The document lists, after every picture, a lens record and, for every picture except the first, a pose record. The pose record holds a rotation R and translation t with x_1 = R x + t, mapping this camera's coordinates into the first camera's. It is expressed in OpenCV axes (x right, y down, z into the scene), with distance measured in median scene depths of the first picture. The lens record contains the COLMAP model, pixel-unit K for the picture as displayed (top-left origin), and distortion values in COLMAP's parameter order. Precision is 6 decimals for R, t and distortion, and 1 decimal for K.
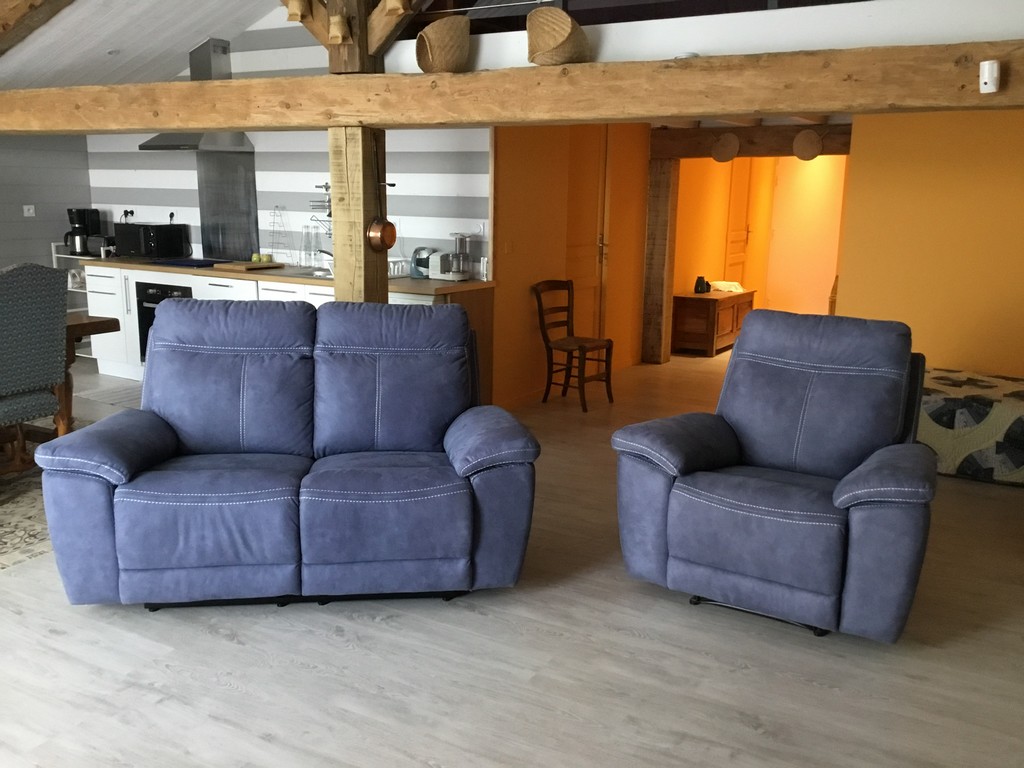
lens RADIAL K [[924.7, 0, 512.0], [0, 924.7, 384.0], [0, 0, 1]] dist [0.080331, -0.124785]
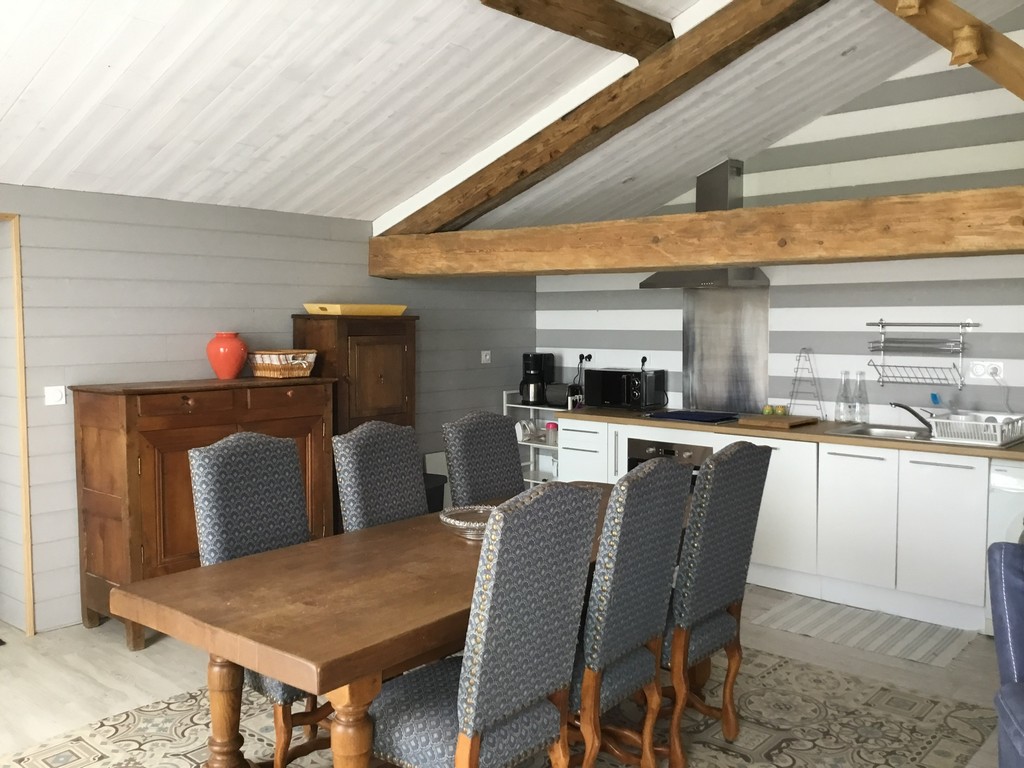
lens RADIAL K [[924.7, 0, 512.0], [0, 924.7, 384.0], [0, 0, 1]] dist [0.080331, -0.124785]
pose [[0.977948, -0.005161, -0.208785, -0.330595], [-0.022951, 0.990984, -0.132001, -0.044337], [0.207584, 0.133882, 0.969012, 0.148129]]
